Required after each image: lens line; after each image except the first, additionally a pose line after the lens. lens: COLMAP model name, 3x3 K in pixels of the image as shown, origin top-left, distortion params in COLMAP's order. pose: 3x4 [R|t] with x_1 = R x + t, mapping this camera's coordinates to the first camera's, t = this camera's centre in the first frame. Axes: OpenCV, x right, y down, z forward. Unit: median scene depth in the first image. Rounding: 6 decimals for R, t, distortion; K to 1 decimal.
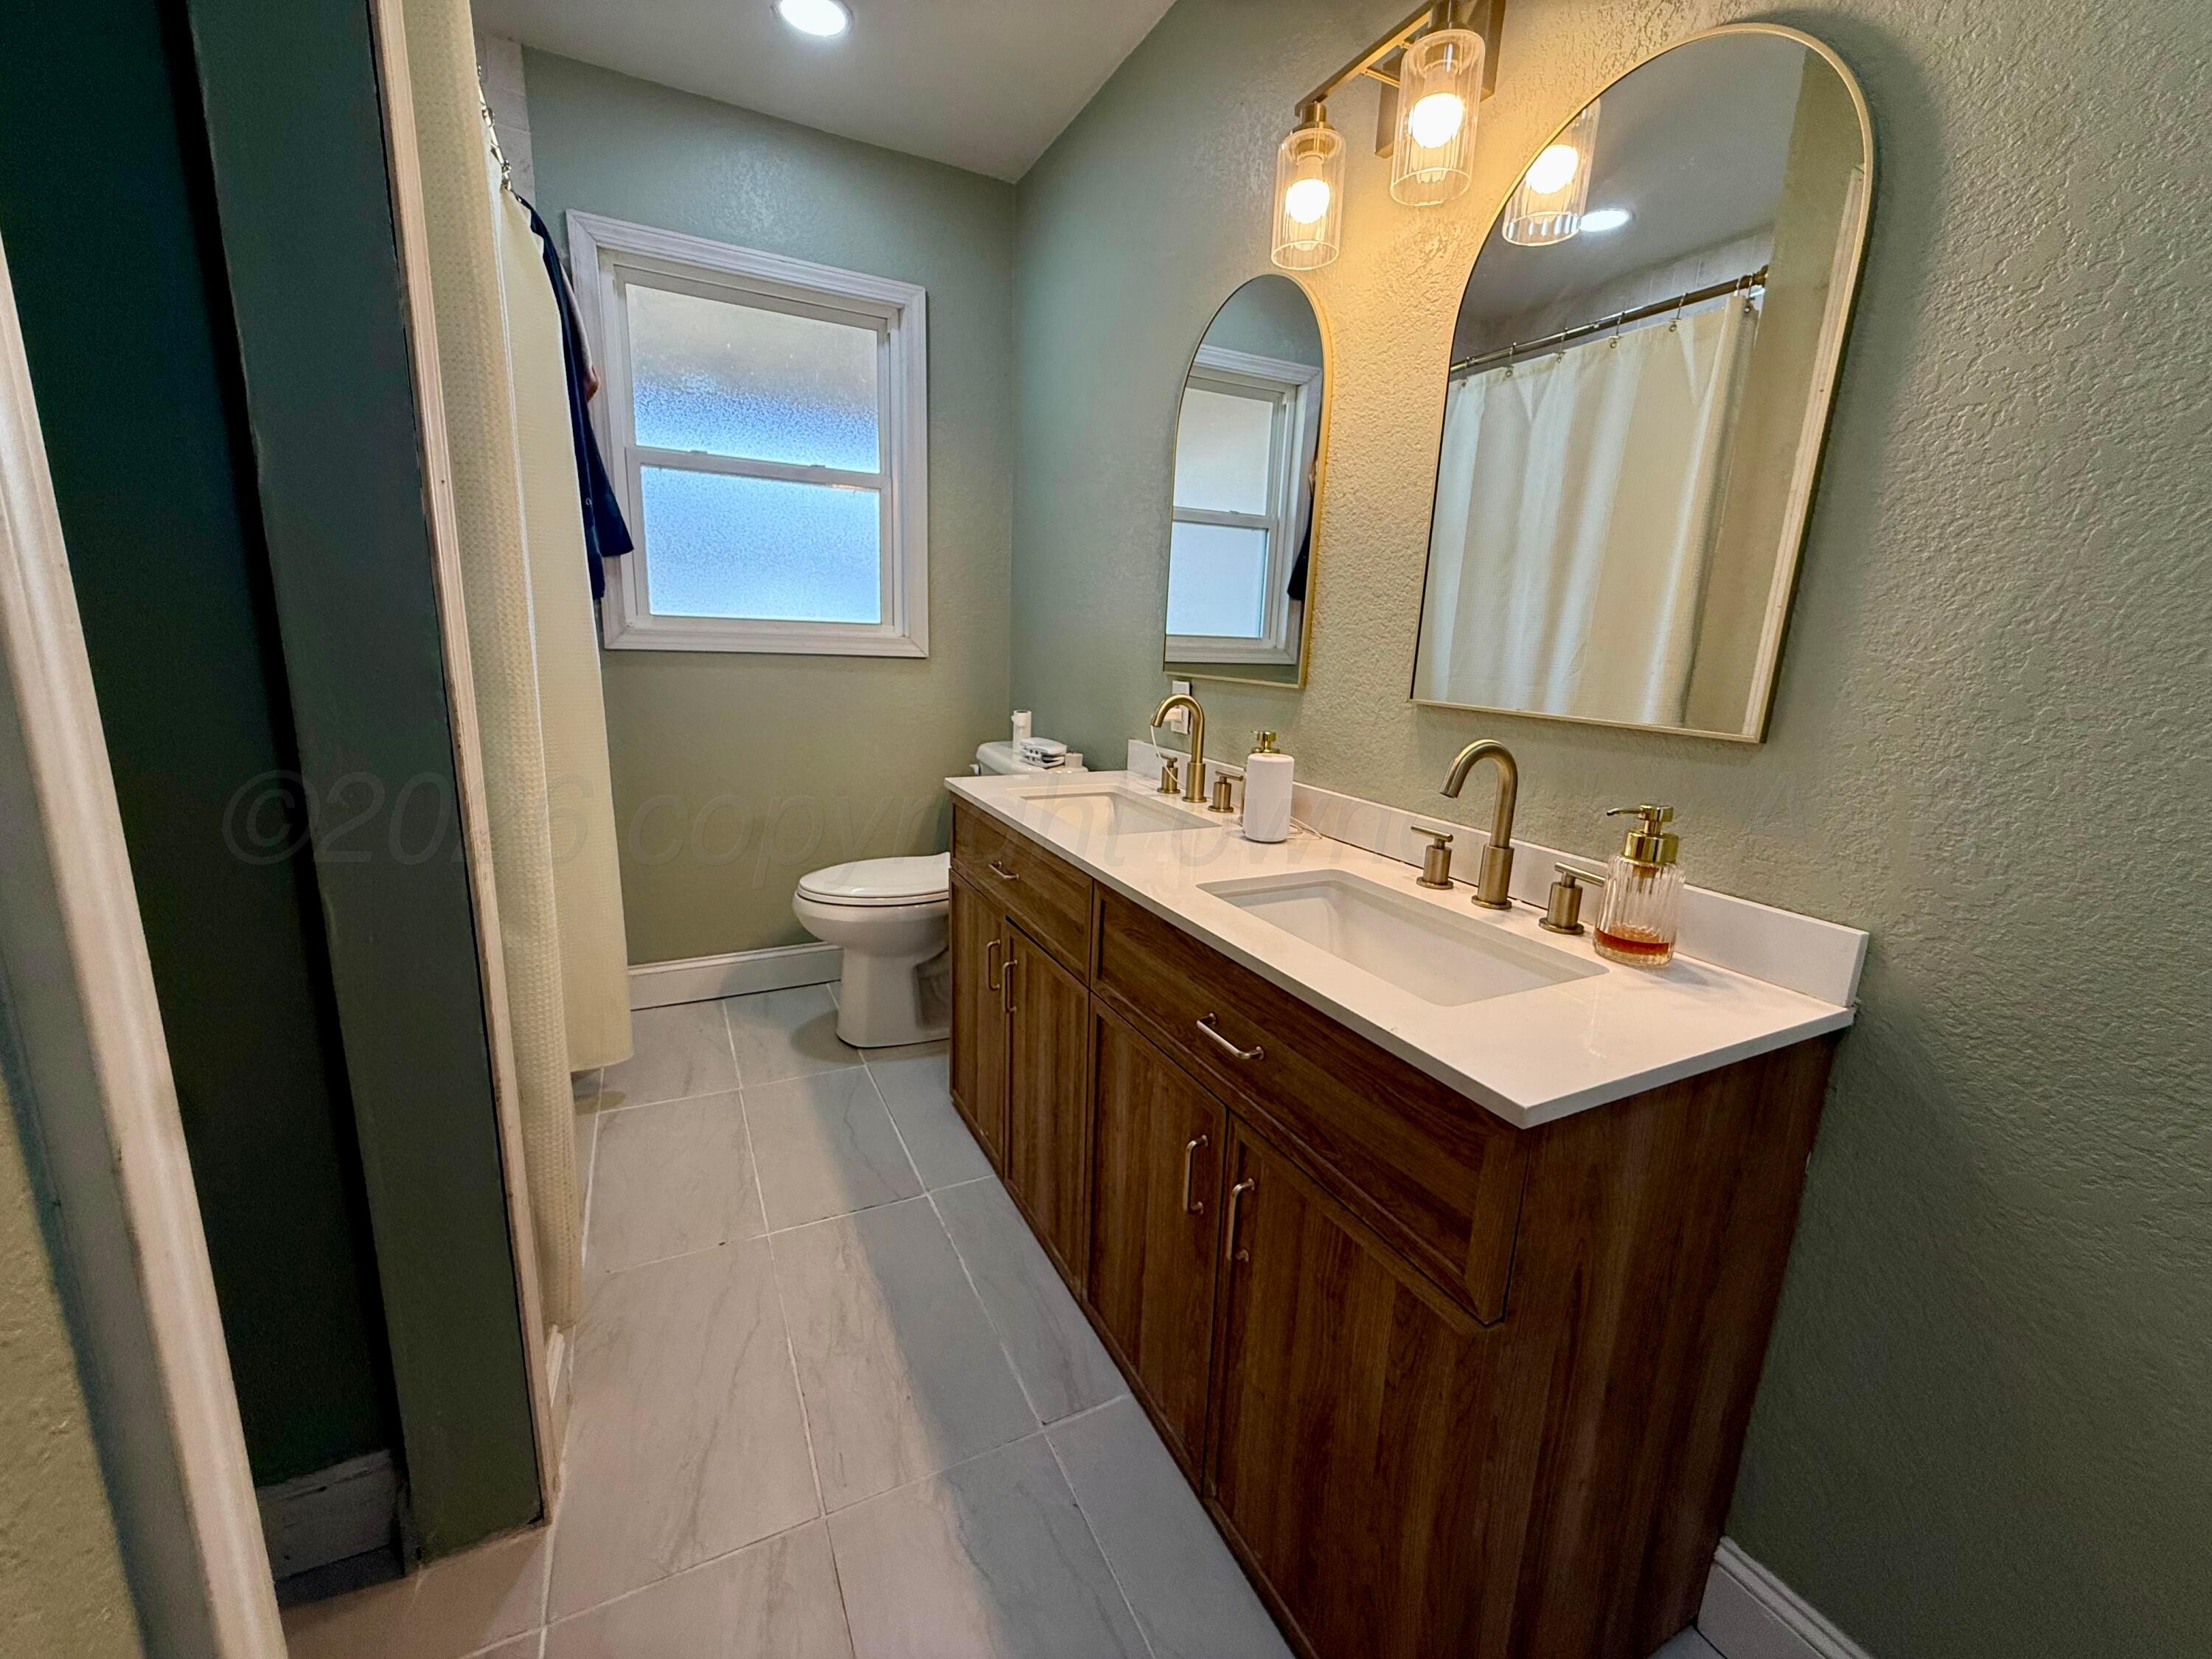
lens RADIAL K [[896.9, 0, 1106.0], [0, 896.9, 829.5], [0, 0, 1]] dist [0.000373, 0.000160]
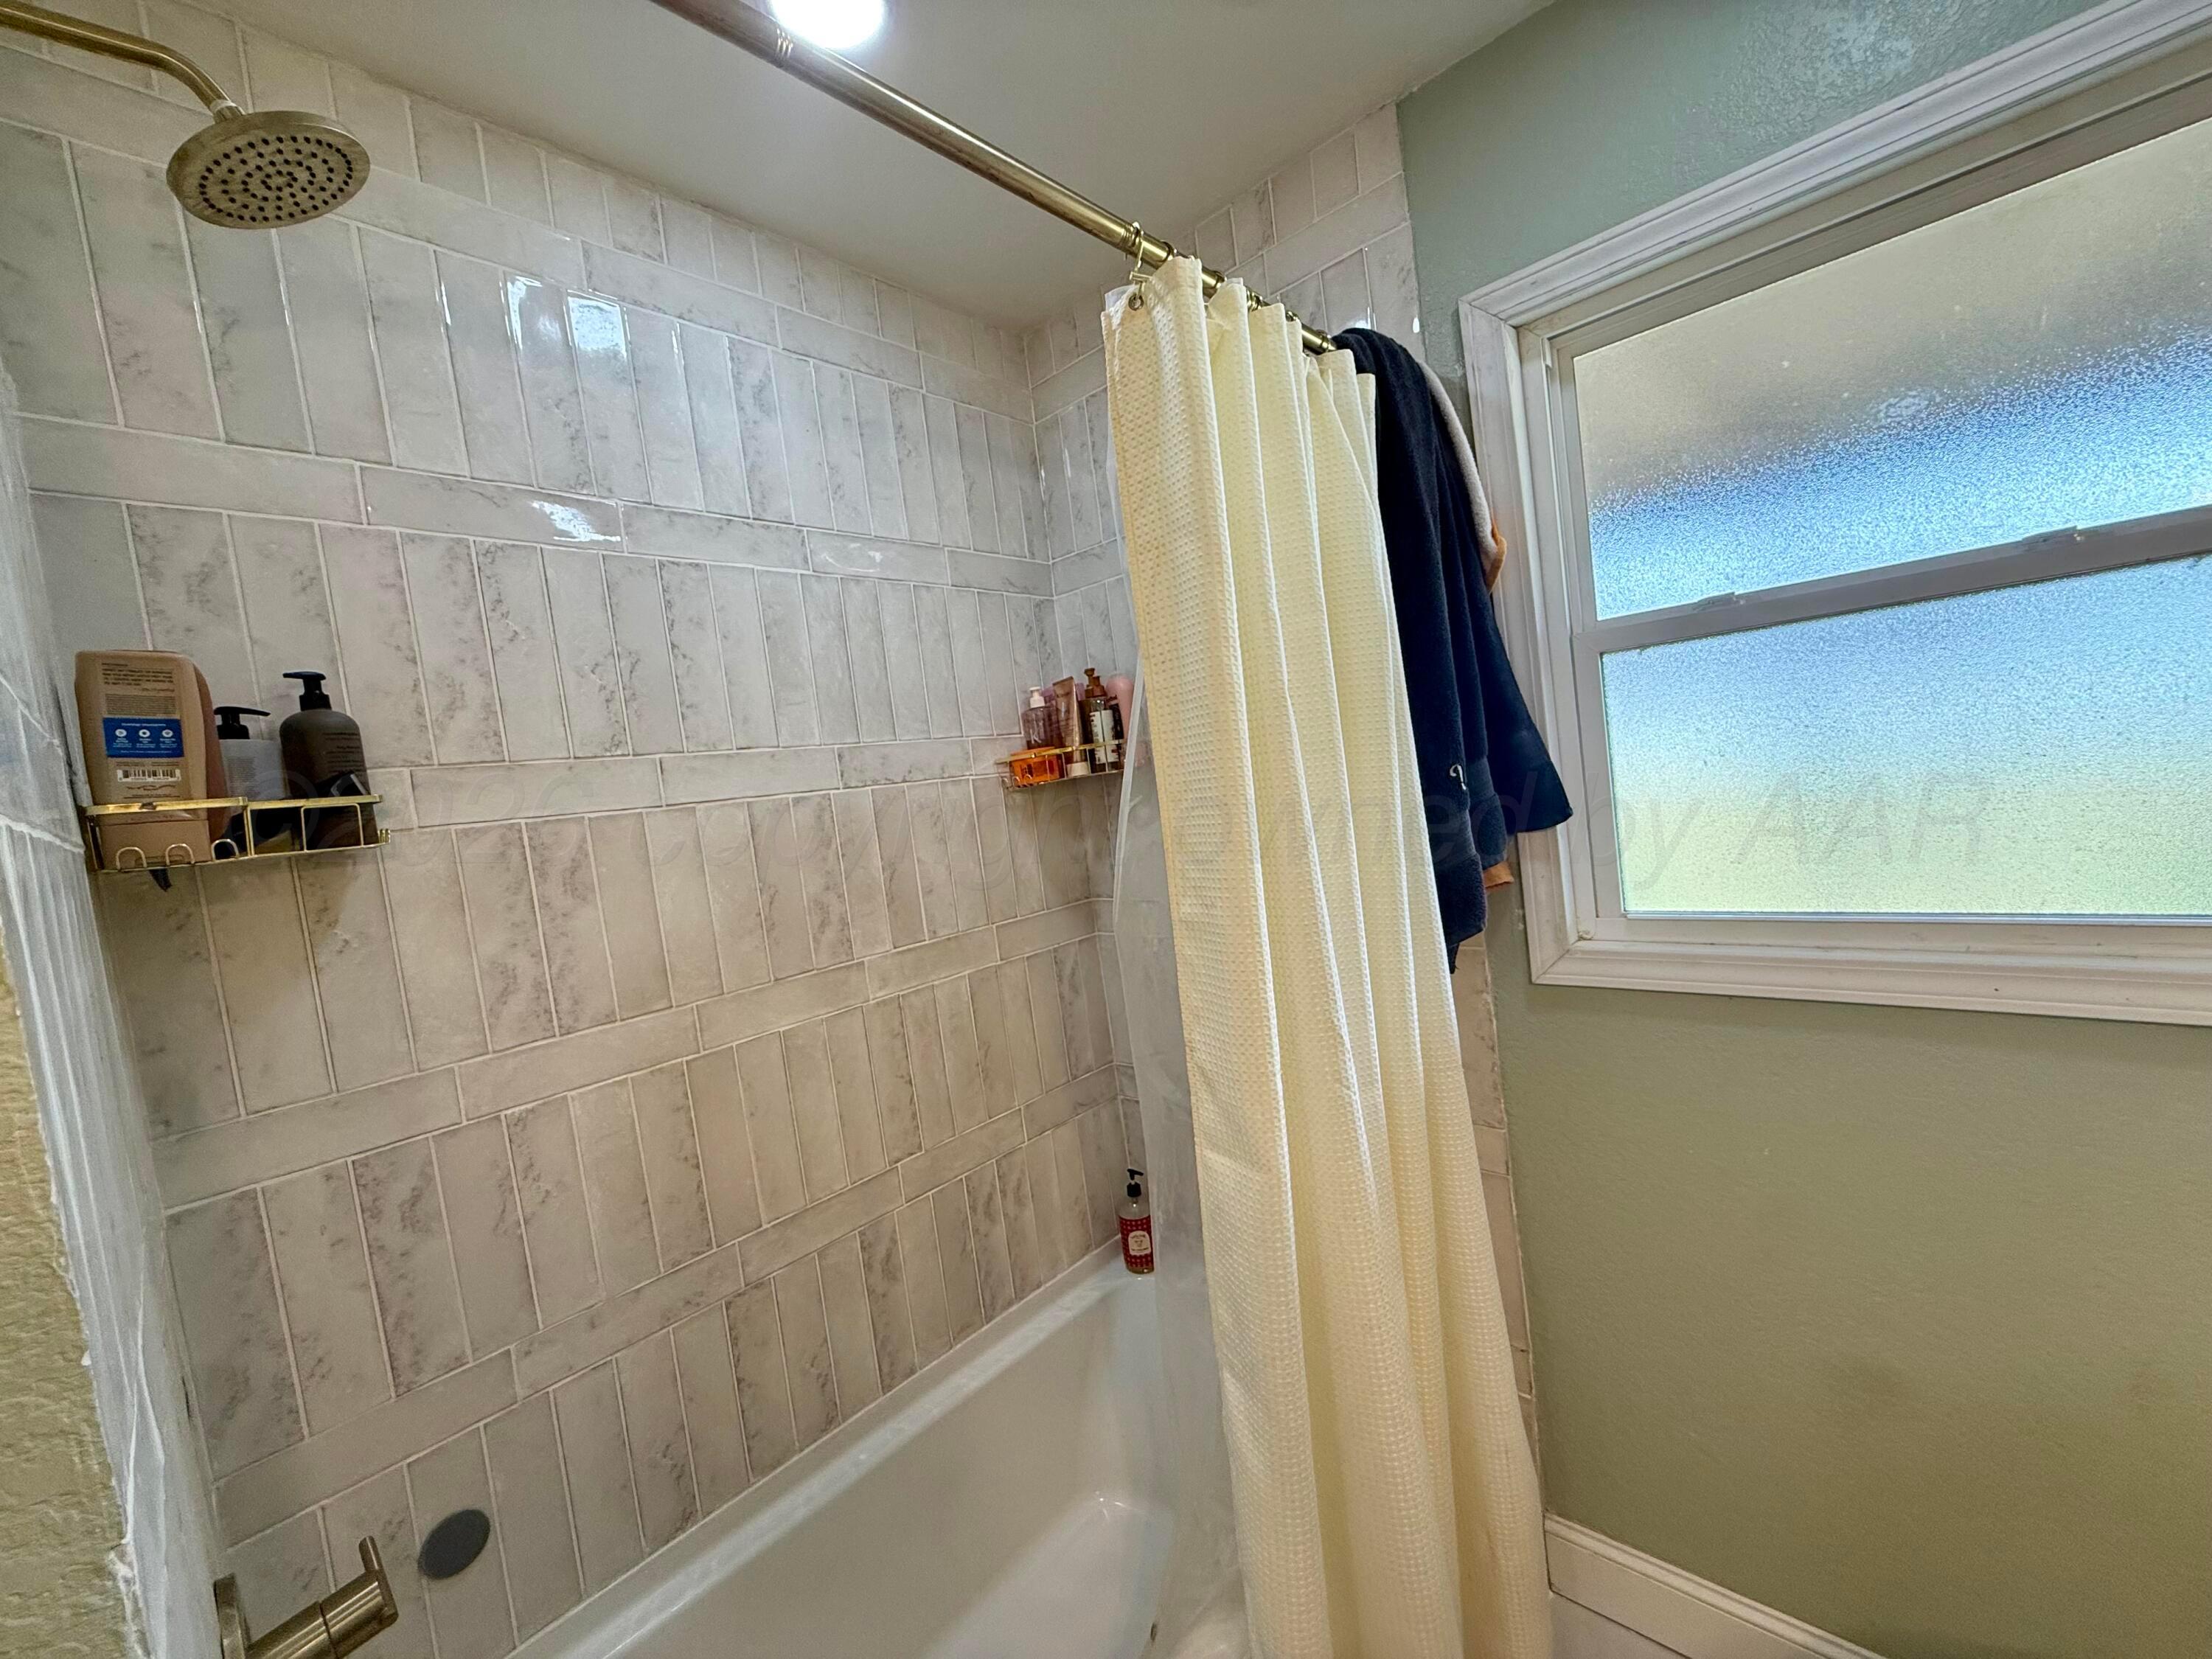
lens RADIAL K [[896.9, 0, 1106.0], [0, 896.9, 829.5], [0, 0, 1]] dist [0.000373, 0.000160]
pose [[0.326414, -0.029678, -0.944761, -0.098664], [-0.062874, 0.996612, -0.053030, -0.258993], [0.943134, 0.076711, 0.323442, 0.556888]]
